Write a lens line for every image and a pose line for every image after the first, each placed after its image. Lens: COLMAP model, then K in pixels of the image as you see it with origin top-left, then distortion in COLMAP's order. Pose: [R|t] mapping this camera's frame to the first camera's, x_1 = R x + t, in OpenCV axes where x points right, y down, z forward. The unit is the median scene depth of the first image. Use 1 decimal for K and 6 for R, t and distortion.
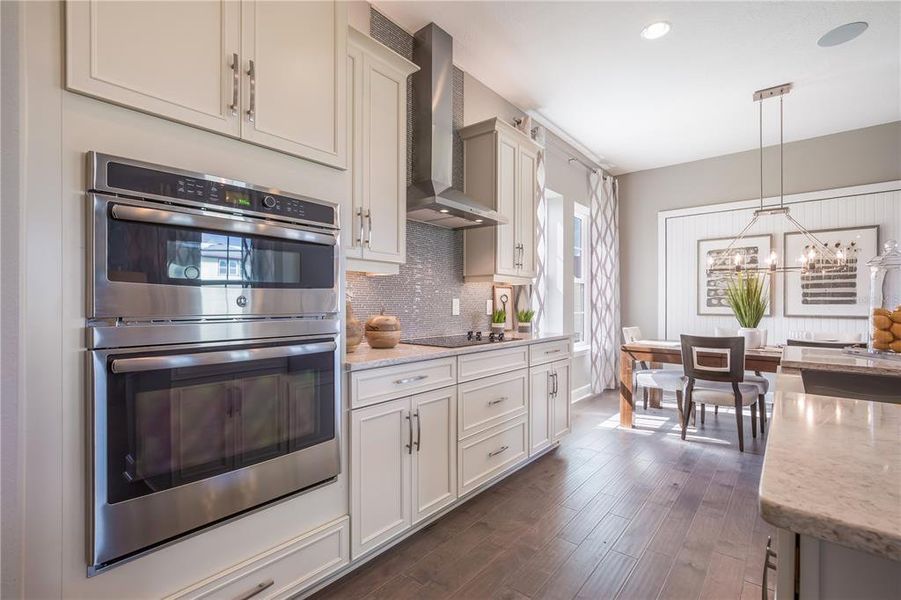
lens RADIAL K [[408.9, 0, 452.6], [0, 408.9, 305.3], [0, 0, 1]] dist [-0.004295, -0.000670]
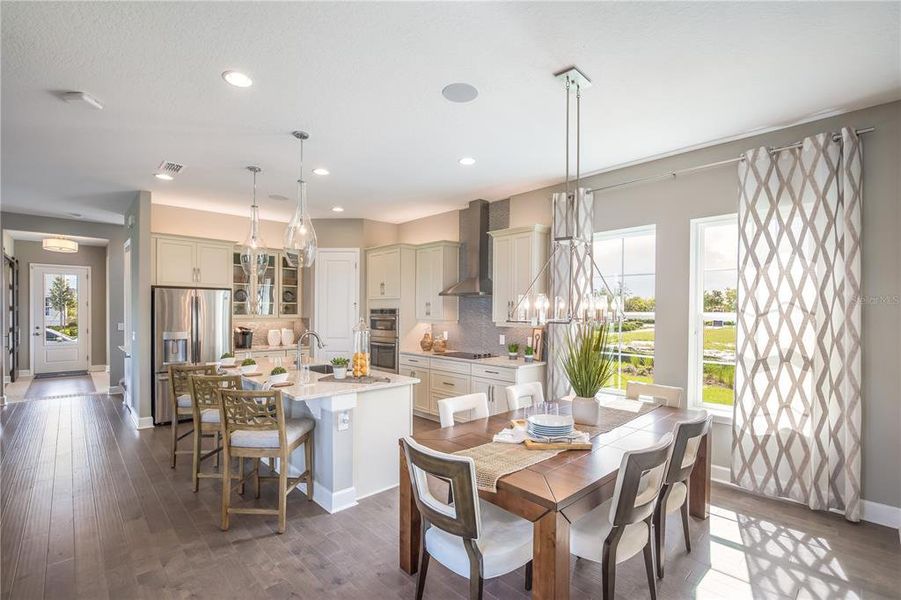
lens RADIAL K [[408.9, 0, 443.6], [0, 408.9, 314.0], [0, 0, 1]] dist [-0.004295, -0.000670]
pose [[-0.128880, 0.005855, -0.991643, 1.483120], [-0.005194, 0.999965, 0.006580, -0.097609], [0.991647, 0.005999, -0.128845, 0.831134]]
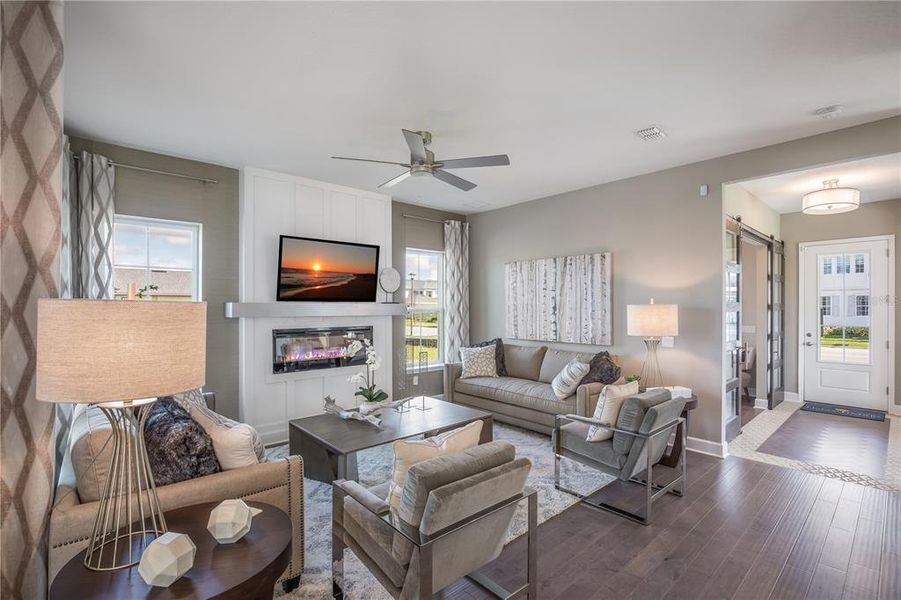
lens RADIAL K [[408.9, 0, 454.8], [0, 408.9, 305.2], [0, 0, 1]] dist [-0.004295, -0.000670]
pose [[-0.990819, -0.003158, 0.135159, 0.596701], [-0.003102, 0.999995, 0.000627, -0.106446], [-0.135161, 0.000202, -0.990824, -0.031096]]
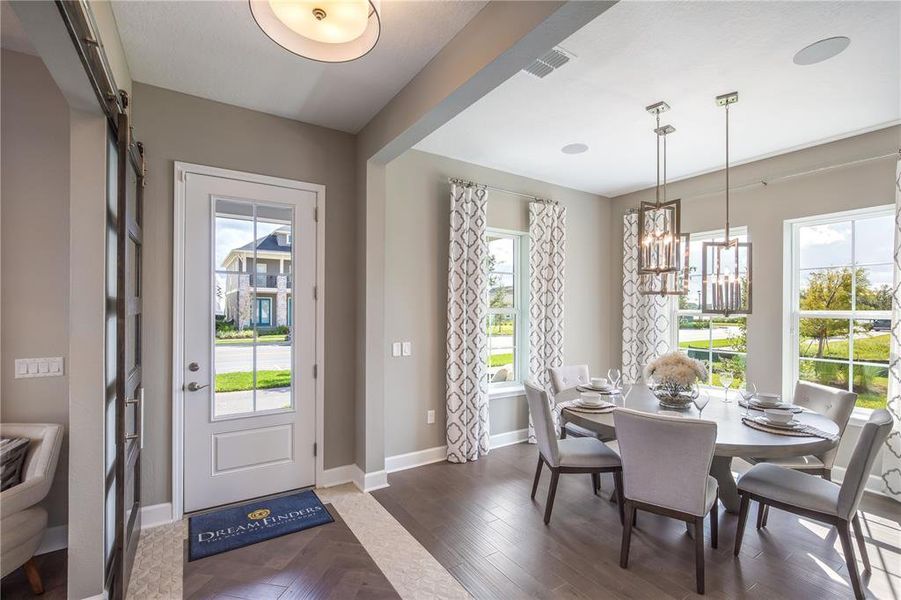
lens RADIAL K [[408.9, 0, 454.8], [0, 408.9, 308.8], [0, 0, 1]] dist [-0.004295, -0.000670]
pose [[-0.285880, -0.003955, -0.958257, -0.036373], [-0.003546, 0.999989, -0.003070, -0.097633], [0.958259, 0.002520, -0.285891, -1.223457]]
